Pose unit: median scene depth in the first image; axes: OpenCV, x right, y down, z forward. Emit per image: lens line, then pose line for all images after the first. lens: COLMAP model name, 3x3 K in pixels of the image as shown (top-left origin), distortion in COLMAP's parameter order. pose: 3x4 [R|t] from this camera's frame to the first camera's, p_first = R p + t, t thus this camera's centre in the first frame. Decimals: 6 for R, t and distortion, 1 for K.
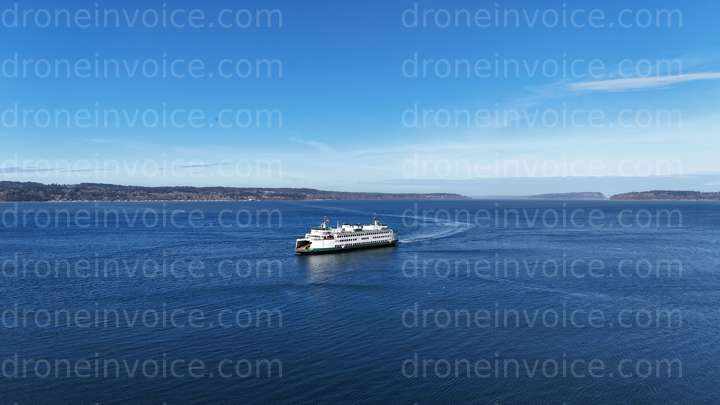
lens RADIAL K [[501.9, 0, 357.6], [0, 501.9, 250.9], [0, 0, 1]] dist [-0.001381, 0.003866]
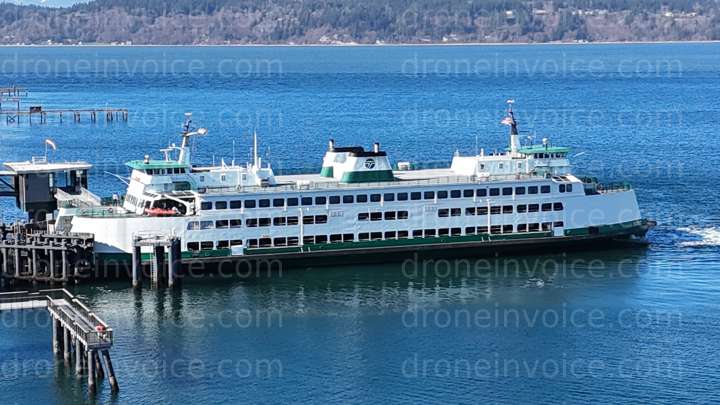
lens RADIAL K [[501.9, 0, 358.6], [0, 501.9, 202.9], [0, 0, 1]] dist [-0.001381, 0.003866]
pose [[0.999992, -0.003557, 0.001673, 0.000427], [0.003529, 0.999855, 0.016643, -0.214797], [-0.001732, -0.016637, 0.999860, 0.001549]]
